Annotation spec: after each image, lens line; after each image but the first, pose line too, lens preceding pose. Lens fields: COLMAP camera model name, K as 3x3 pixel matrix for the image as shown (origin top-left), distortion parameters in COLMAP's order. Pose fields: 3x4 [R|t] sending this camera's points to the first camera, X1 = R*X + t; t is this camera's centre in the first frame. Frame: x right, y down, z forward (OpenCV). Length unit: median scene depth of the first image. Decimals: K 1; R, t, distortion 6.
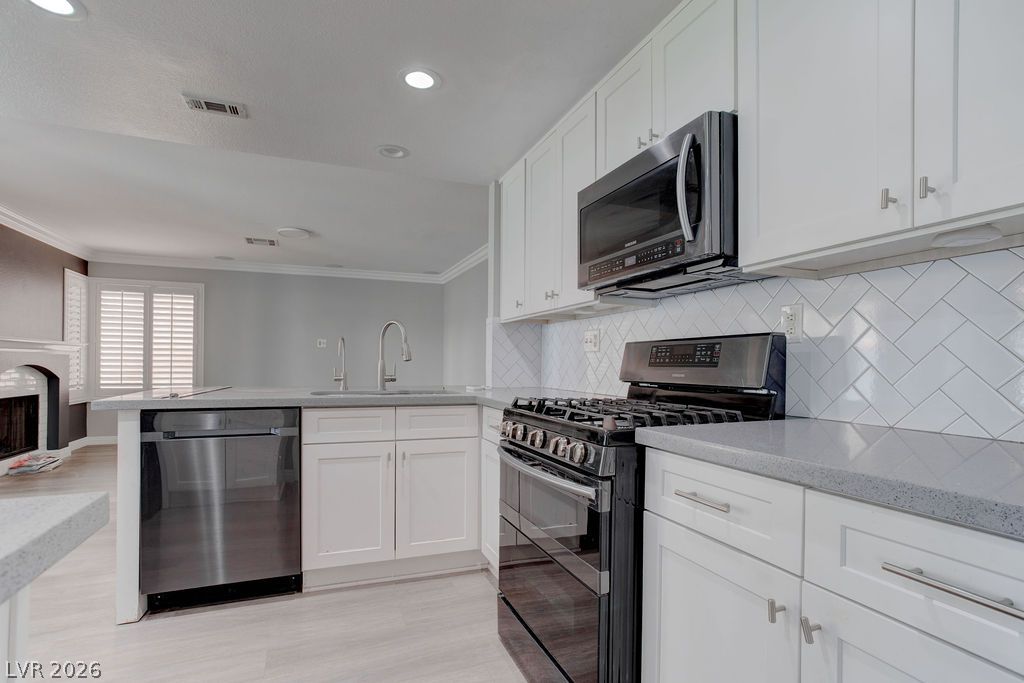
lens RADIAL K [[499.8, 0, 500.1], [0, 499.8, 359.4], [0, 0, 1]] dist [-0.031540, 0.017372]
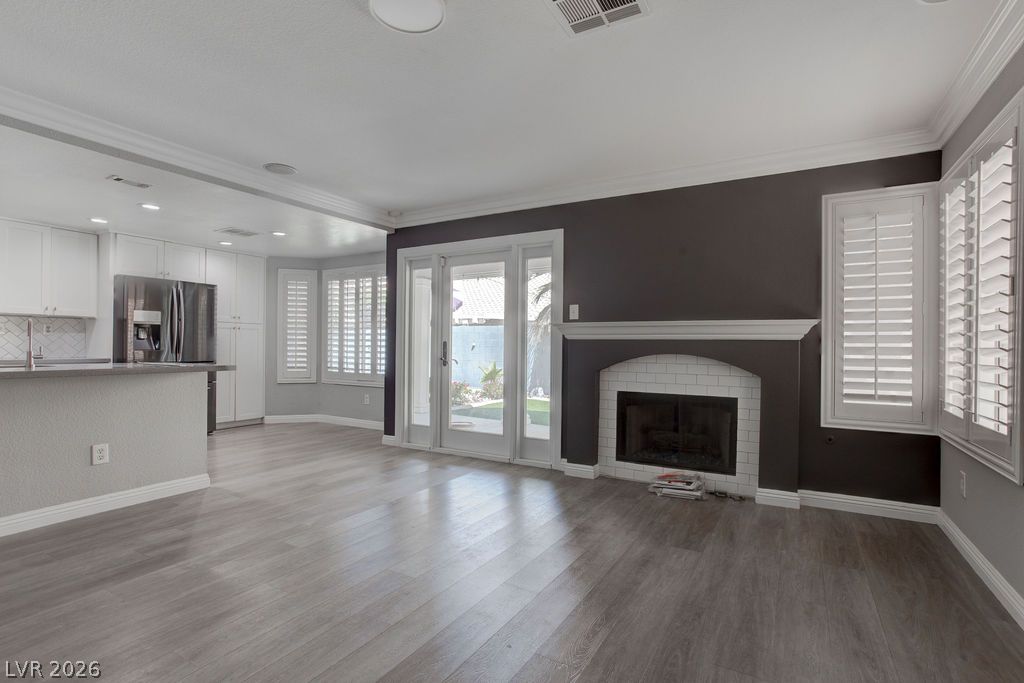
lens RADIAL K [[499.8, 0, 516.9], [0, 499.8, 346.4], [0, 0, 1]] dist [-0.031540, 0.017372]
pose [[-0.761926, -0.017488, -0.647427, -0.937857], [-0.011139, 0.999841, -0.013899, 0.045517], [0.647568, -0.003379, -0.762000, 5.244032]]
